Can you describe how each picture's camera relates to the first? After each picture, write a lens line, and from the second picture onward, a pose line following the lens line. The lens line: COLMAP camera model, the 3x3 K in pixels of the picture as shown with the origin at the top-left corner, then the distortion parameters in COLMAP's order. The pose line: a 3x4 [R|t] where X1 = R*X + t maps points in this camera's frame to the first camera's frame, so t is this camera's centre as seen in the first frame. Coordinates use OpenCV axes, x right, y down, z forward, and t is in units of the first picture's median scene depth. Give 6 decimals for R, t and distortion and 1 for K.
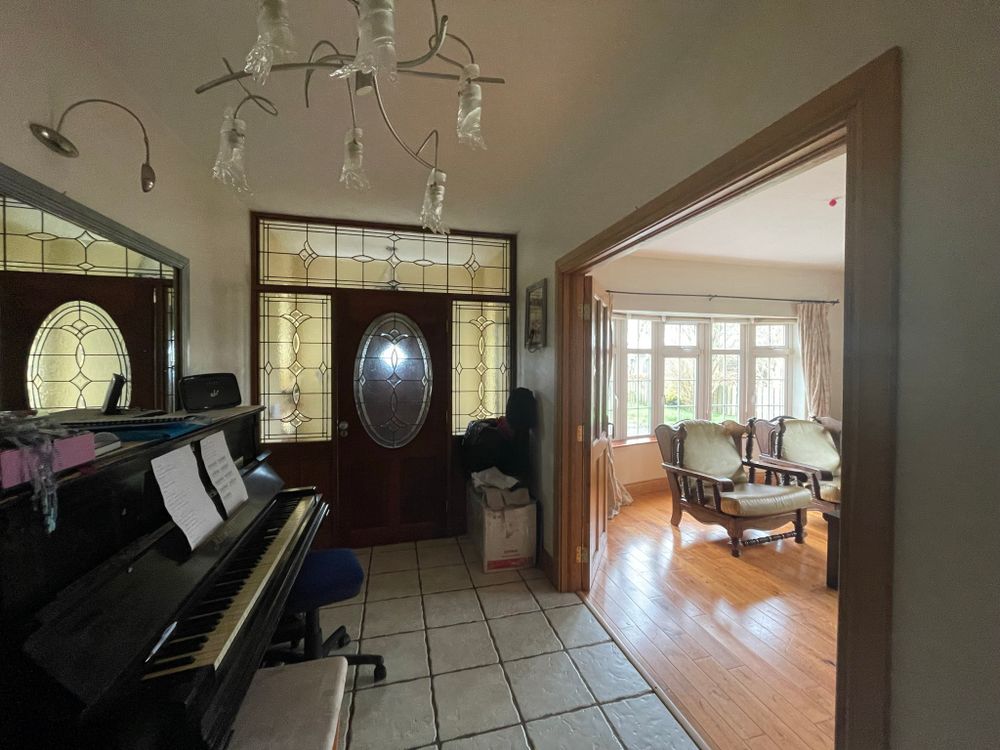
lens RADIAL K [[400.3, 0, 500.9], [0, 400.3, 368.7], [0, 0, 1]] dist [-0.003030, -0.000245]
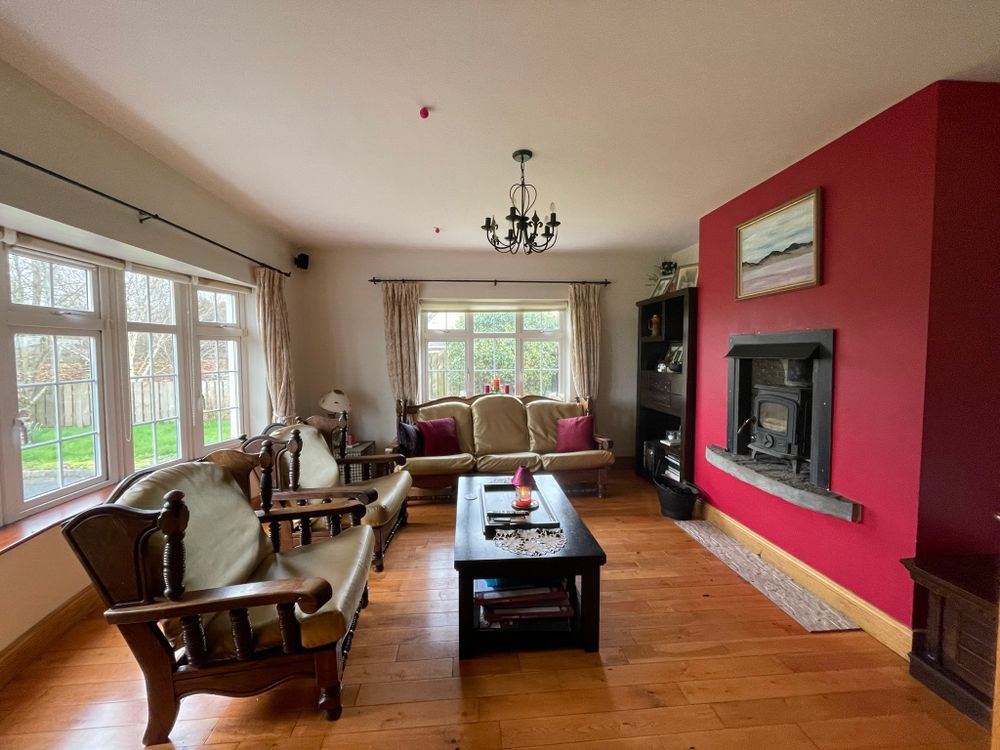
lens RADIAL K [[400.3, 0, 499.9], [0, 400.3, 372.8], [0, 0, 1]] dist [-0.003030, -0.000245]
pose [[0.167822, -0.051881, 0.984451, 0.082358], [0.014281, 0.998637, 0.050194, 0.000764], [-0.985714, 0.005636, 0.168334, 0.421021]]
